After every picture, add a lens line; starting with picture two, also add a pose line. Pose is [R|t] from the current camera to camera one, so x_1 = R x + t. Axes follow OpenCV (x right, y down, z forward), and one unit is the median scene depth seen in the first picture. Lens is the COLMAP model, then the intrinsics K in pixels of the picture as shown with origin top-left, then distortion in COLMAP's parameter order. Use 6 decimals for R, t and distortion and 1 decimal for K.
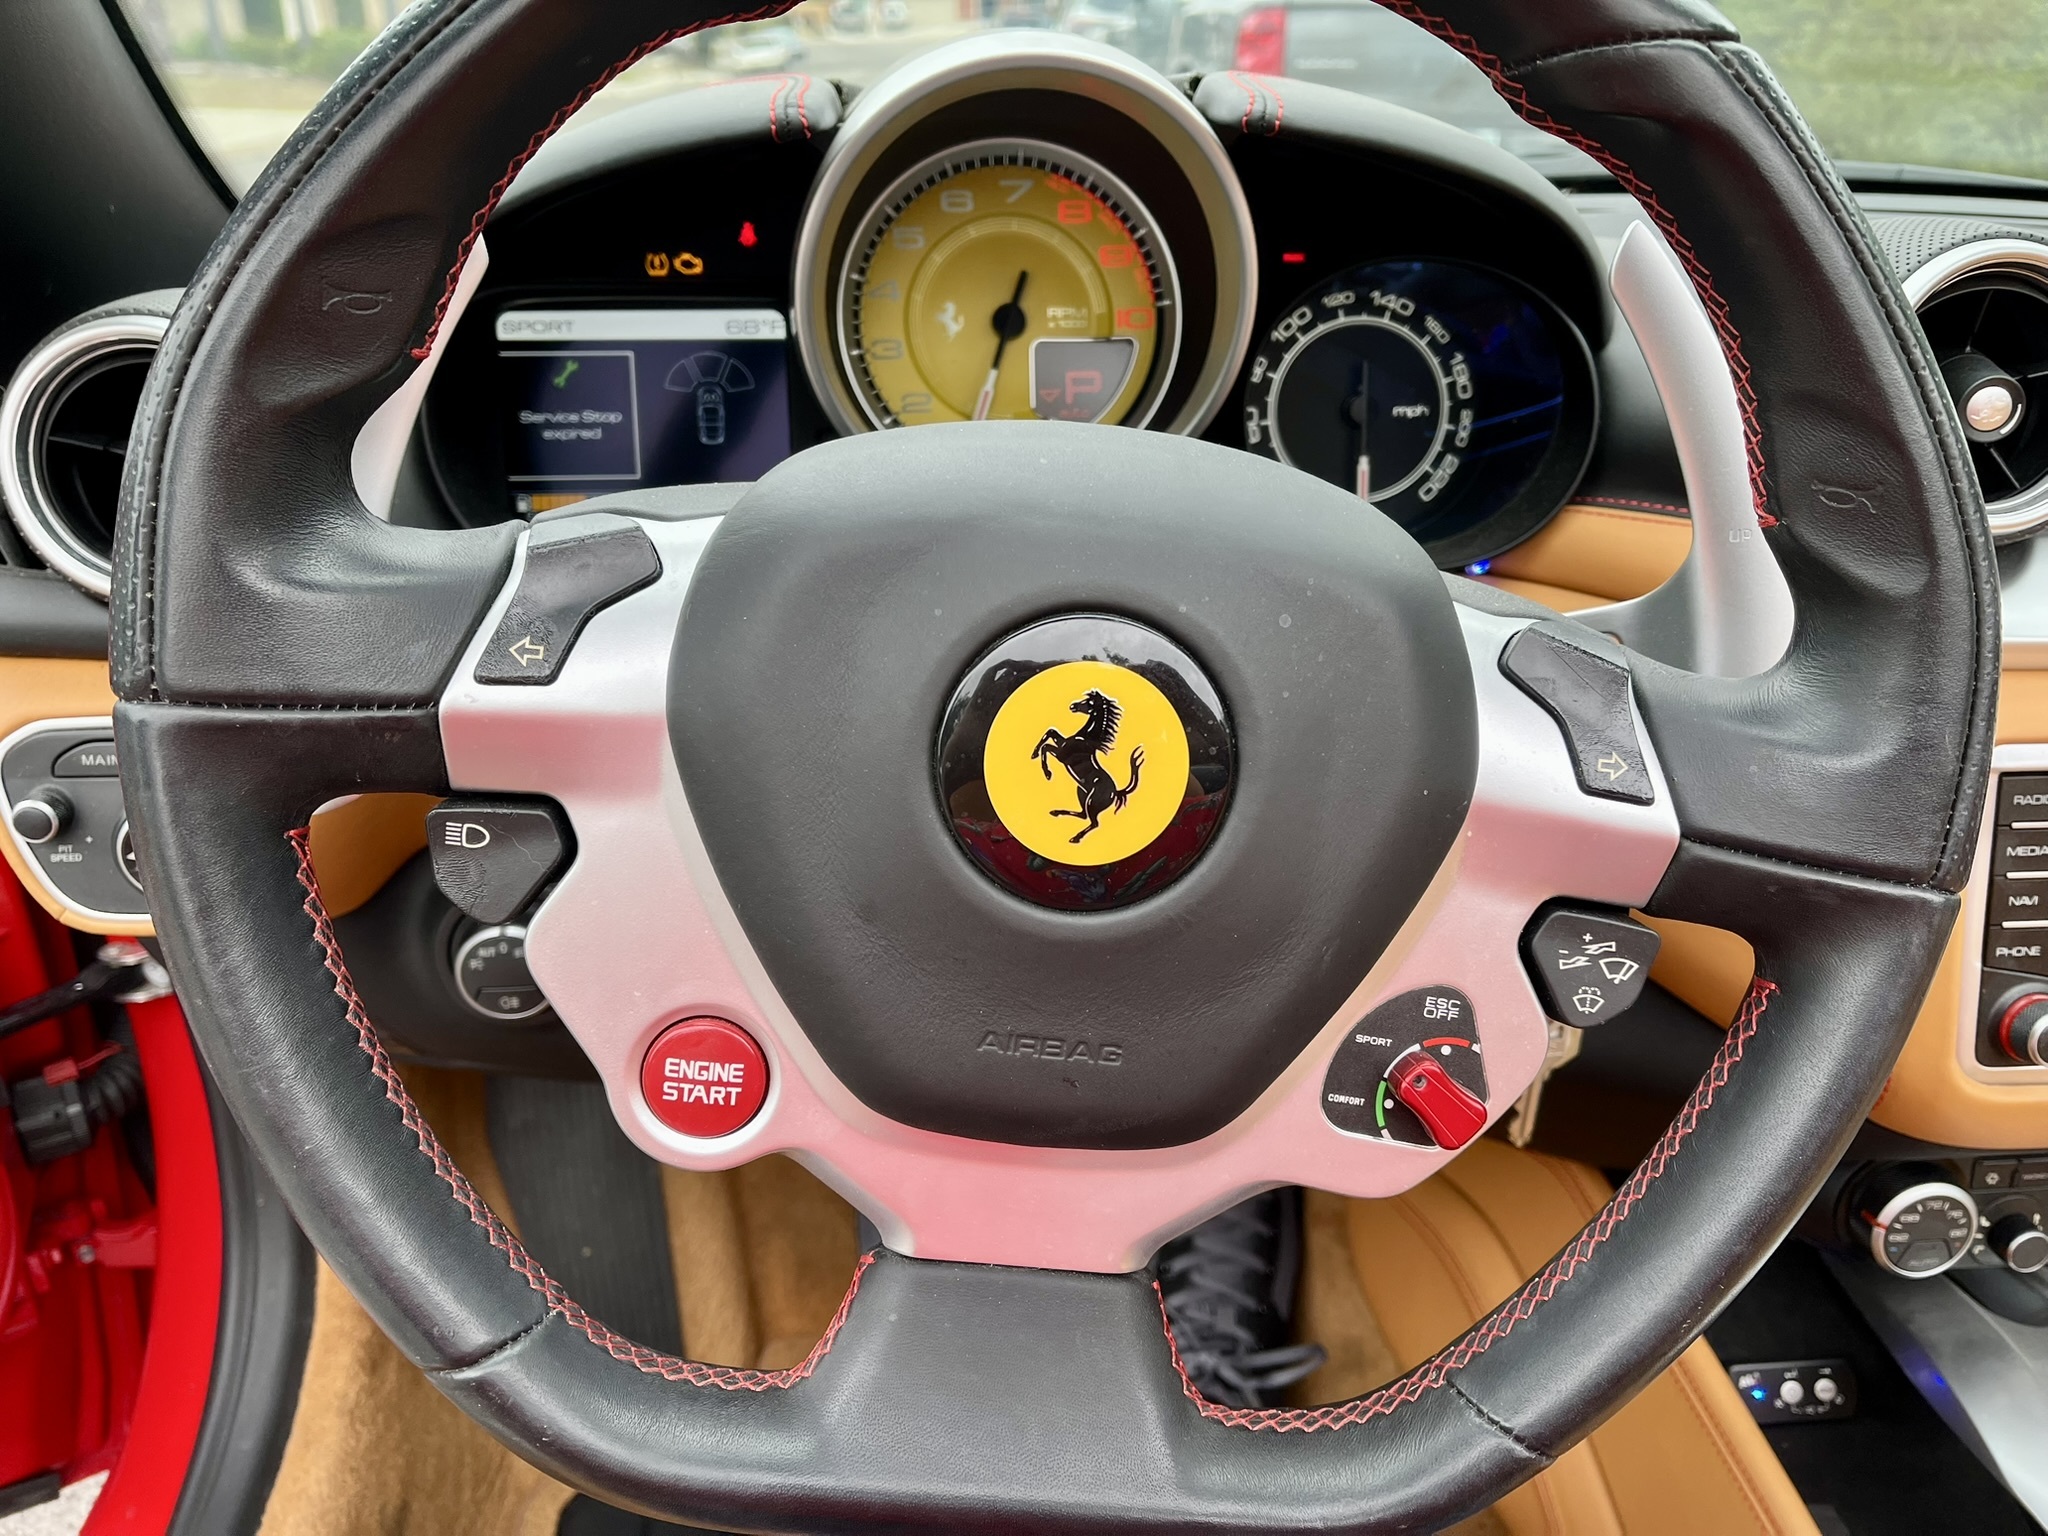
lens RADIAL K [[1585.9, 0, 1024.0], [0, 1585.9, 768.0], [0, 0, 1]] dist [-0.003331, -0.000789]
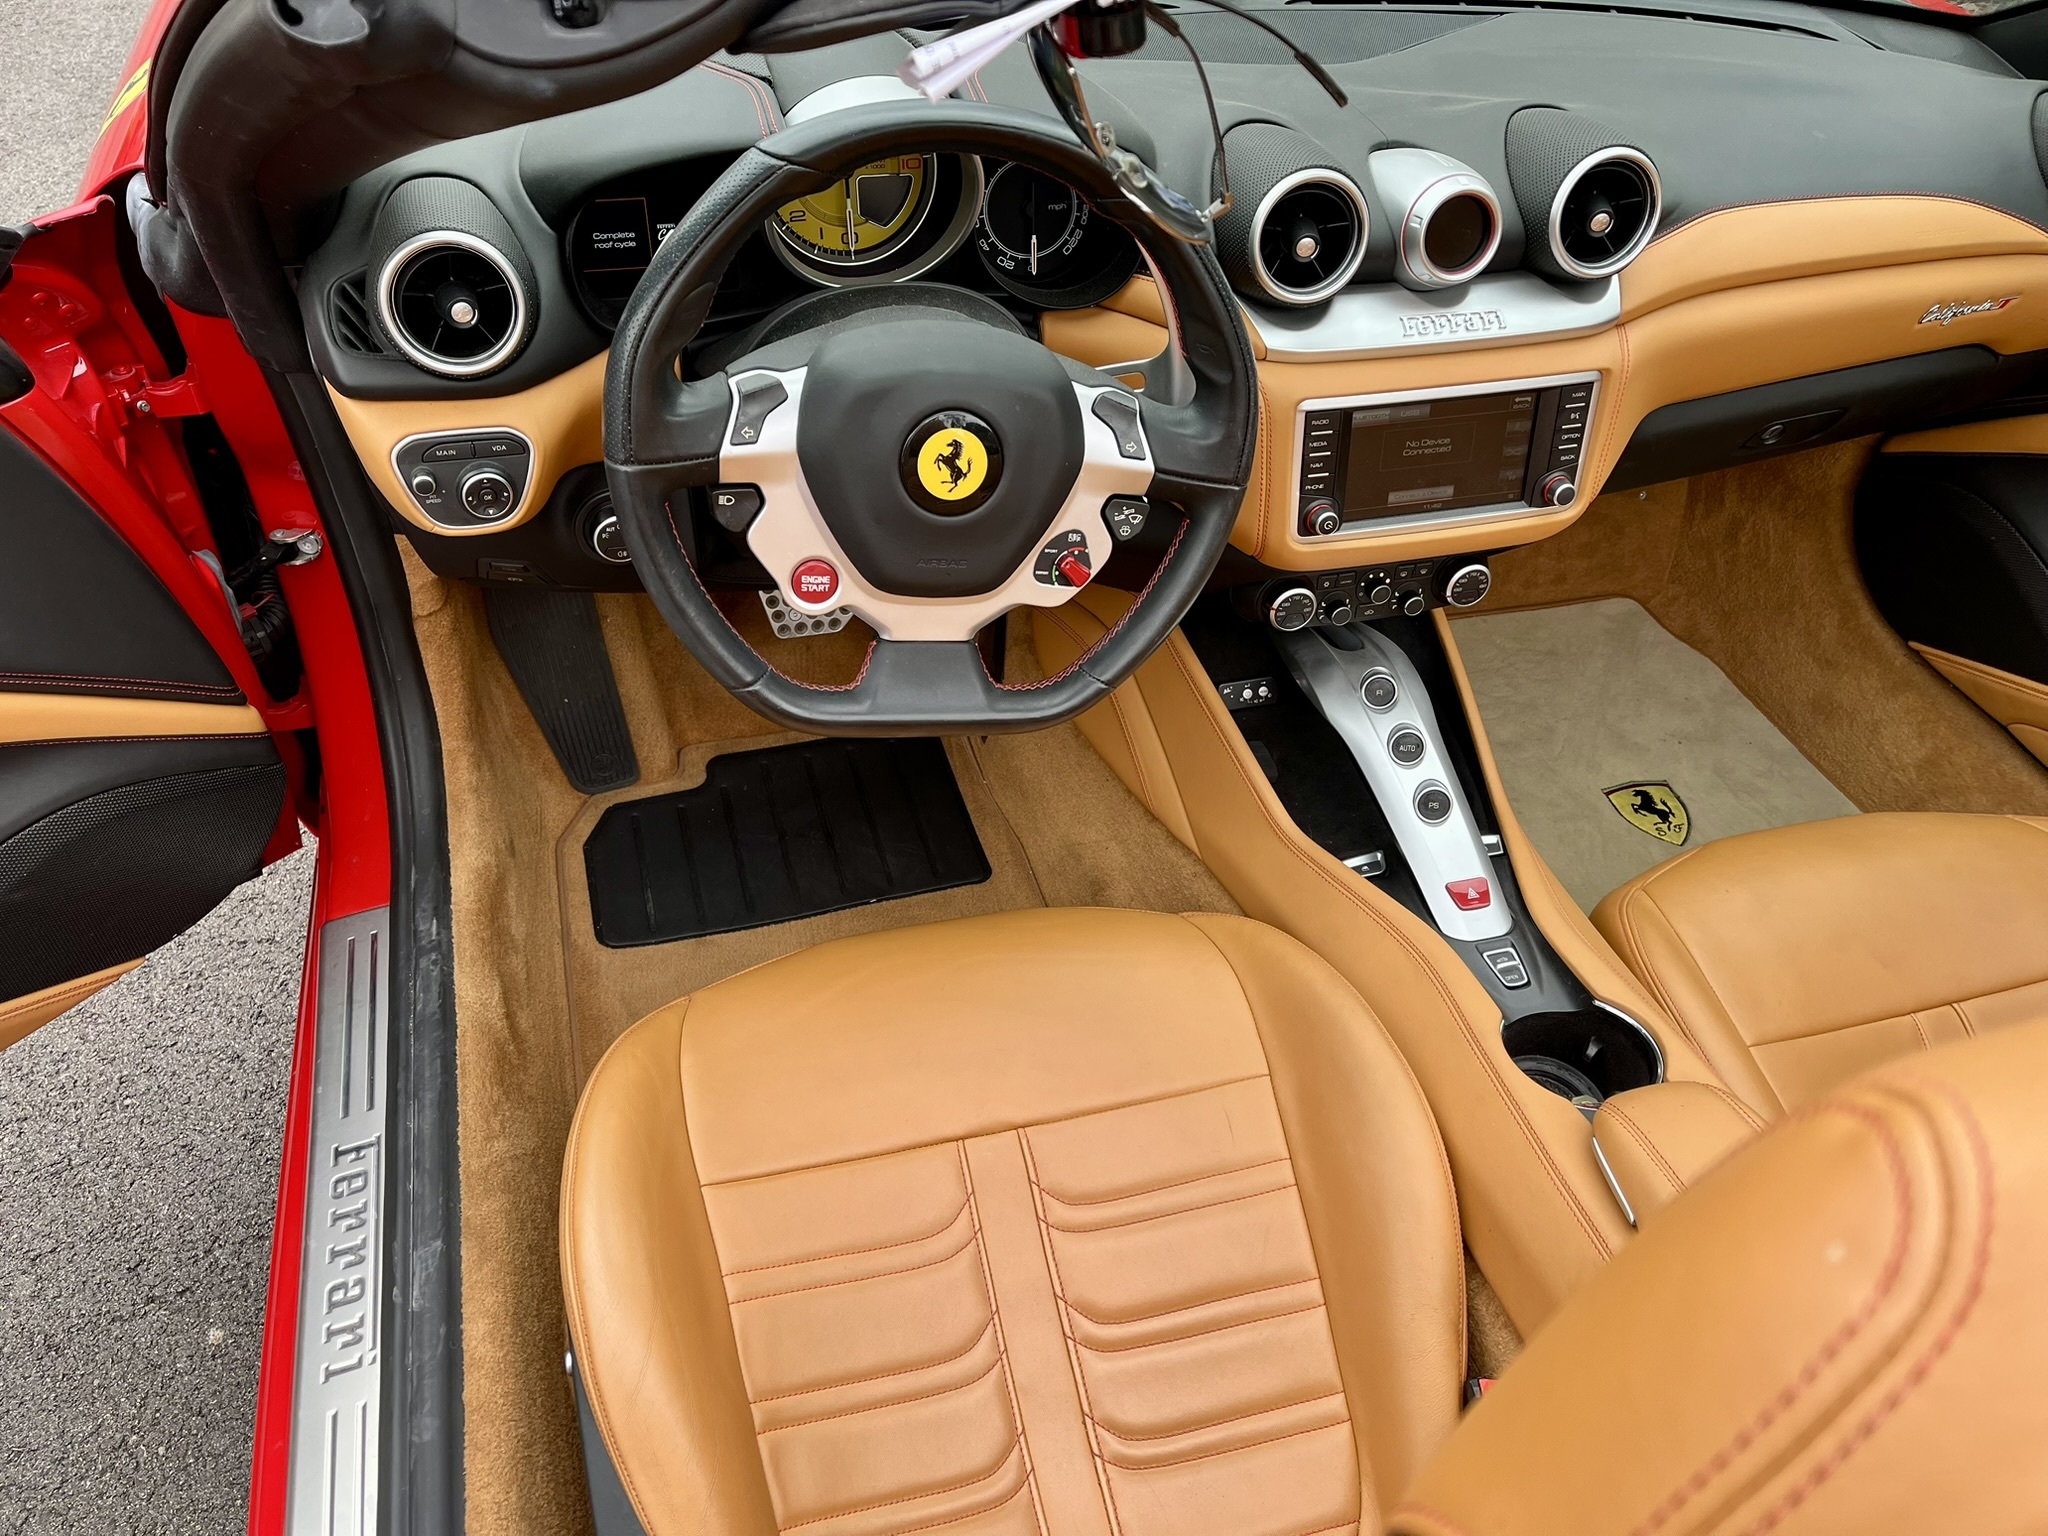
lens RADIAL K [[1563.3, 0, 1024.0], [0, 1563.3, 768.0], [0, 0, 1]] dist [0.158831, -0.001330]
pose [[0.976249, -0.101285, 0.191520, -0.399220], [0.035240, 0.946457, 0.320900, -0.358575], [-0.213768, -0.306529, 0.927547, -1.690760]]
